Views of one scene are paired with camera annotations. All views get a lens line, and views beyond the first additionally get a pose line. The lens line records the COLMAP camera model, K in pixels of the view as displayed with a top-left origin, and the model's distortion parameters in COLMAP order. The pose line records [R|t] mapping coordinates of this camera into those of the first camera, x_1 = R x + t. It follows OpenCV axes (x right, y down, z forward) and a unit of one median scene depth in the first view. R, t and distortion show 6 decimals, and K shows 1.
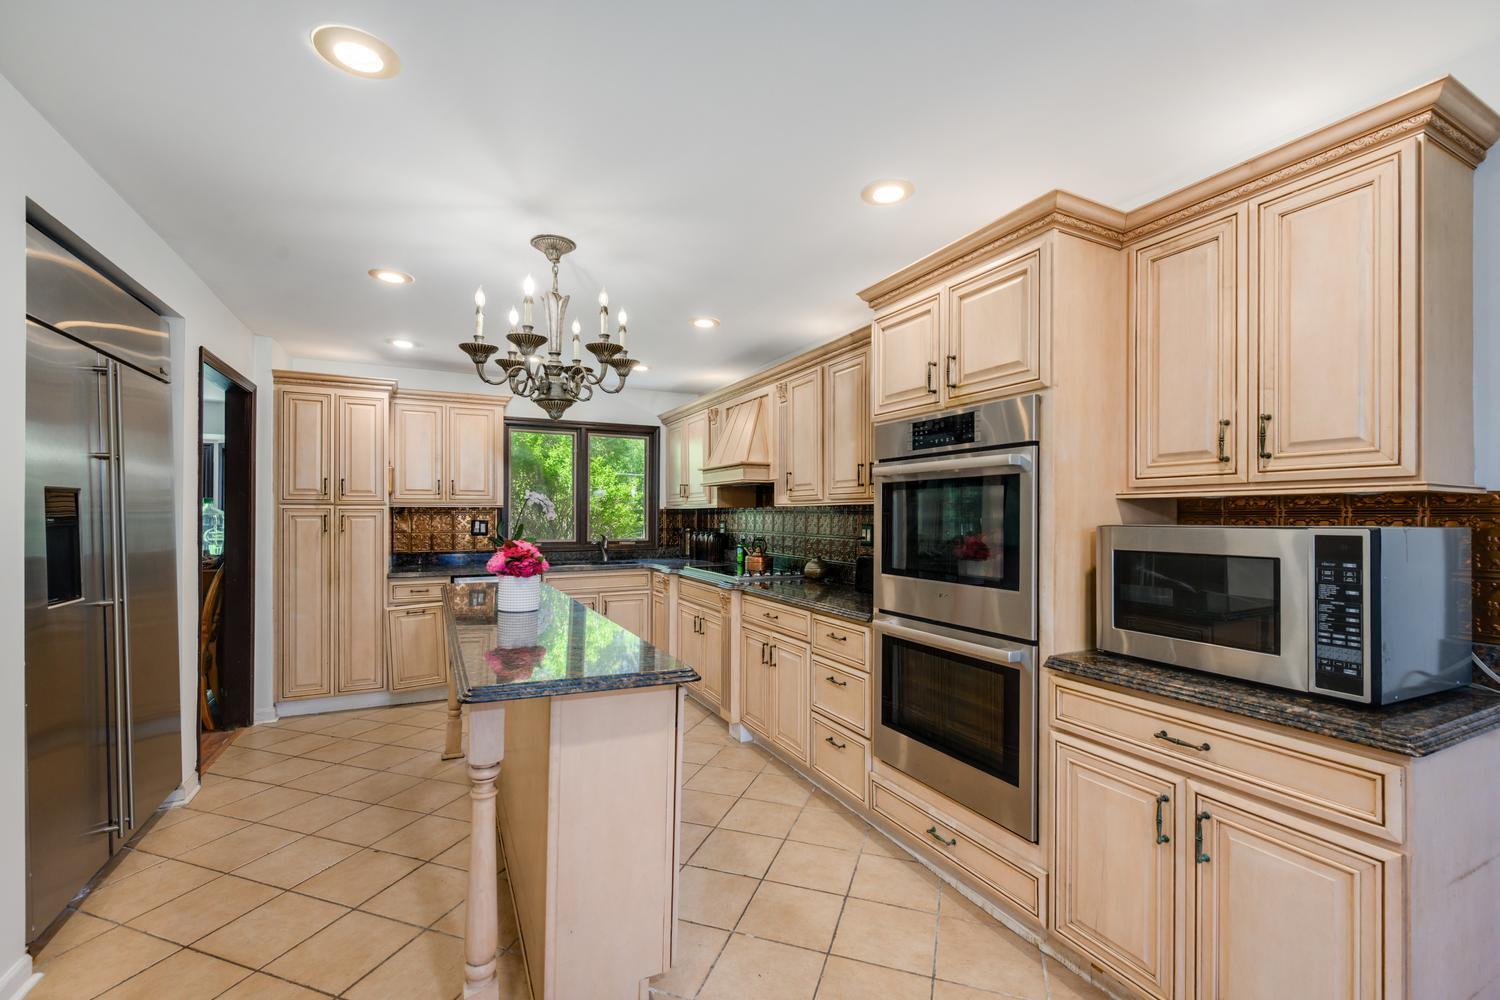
lens RADIAL K [[621.8, 0, 746.3], [0, 621.8, 512.7], [0, 0, 1]] dist [0.000086, -0.000008]
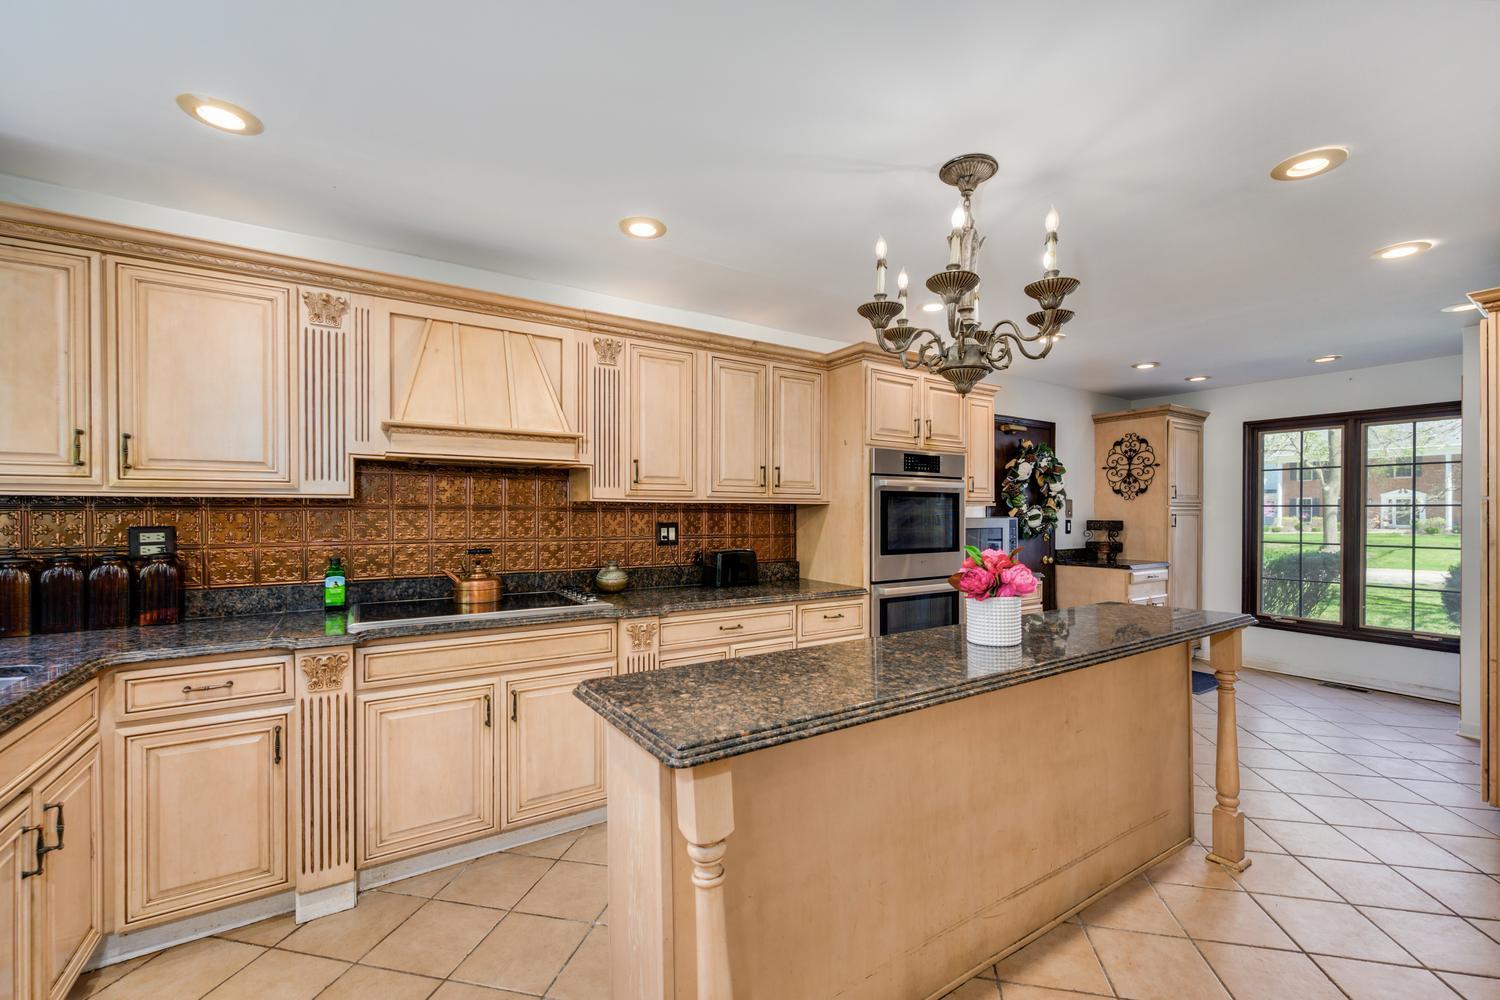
lens RADIAL K [[621.8, 0, 748.8], [0, 621.8, 513.4], [0, 0, 1]] dist [0.000086, -0.000008]
pose [[-0.107934, 0.001534, 0.994157, -1.201122], [-0.005792, 0.999981, -0.002172, 0.009104], [-0.994141, -0.005993, -0.107923, 1.533167]]
